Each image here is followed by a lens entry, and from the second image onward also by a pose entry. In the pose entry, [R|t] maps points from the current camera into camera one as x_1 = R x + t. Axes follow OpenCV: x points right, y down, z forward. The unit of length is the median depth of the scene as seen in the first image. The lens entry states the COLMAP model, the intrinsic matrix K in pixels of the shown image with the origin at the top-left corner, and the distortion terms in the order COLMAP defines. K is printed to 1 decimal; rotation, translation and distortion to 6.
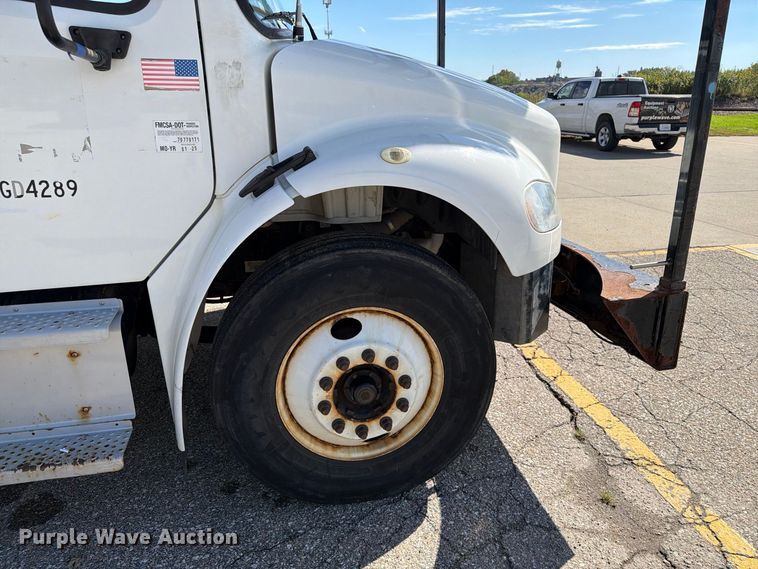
lens RADIAL K [[522.7, 0, 376.5], [0, 522.7, 281.8], [0, 0, 1]] dist [0.005131, -0.005329]
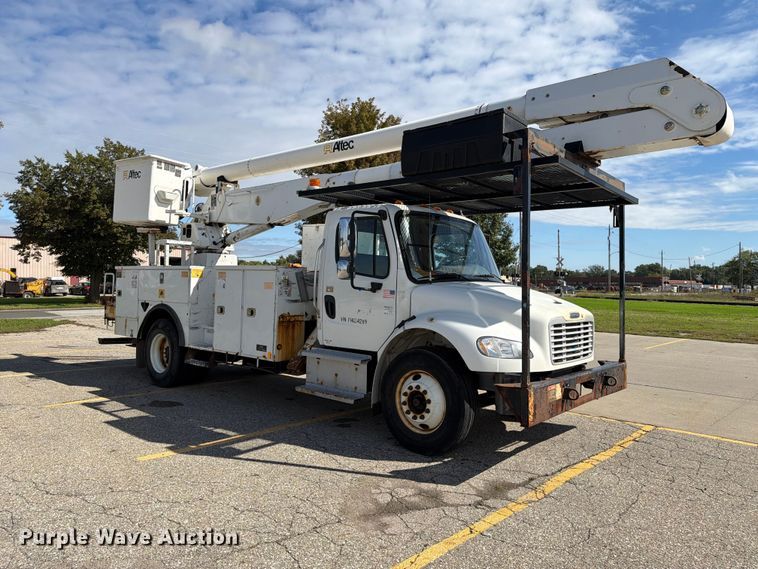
lens RADIAL K [[517.9, 0, 392.4], [0, 517.9, 291.1], [0, 0, 1]] dist [-0.000173, -0.000988]
pose [[0.626173, 0.029432, -0.779129, 1.912289], [-0.284280, 0.939115, -0.192996, 0.212676], [0.726011, 0.342340, 0.596415, -0.890102]]
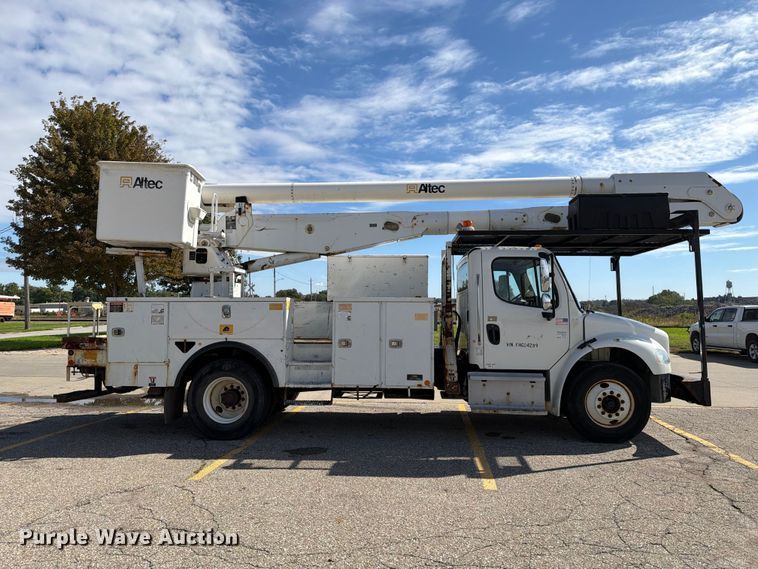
lens RADIAL K [[522.7, 0, 376.5], [0, 522.7, 281.8], [0, 0, 1]] dist [0.005131, -0.005329]
pose [[0.960131, -0.009109, -0.279403, -0.528528], [-0.100692, 0.921114, -0.376044, 0.904111], [0.260788, 0.389185, 0.883473, -2.790322]]
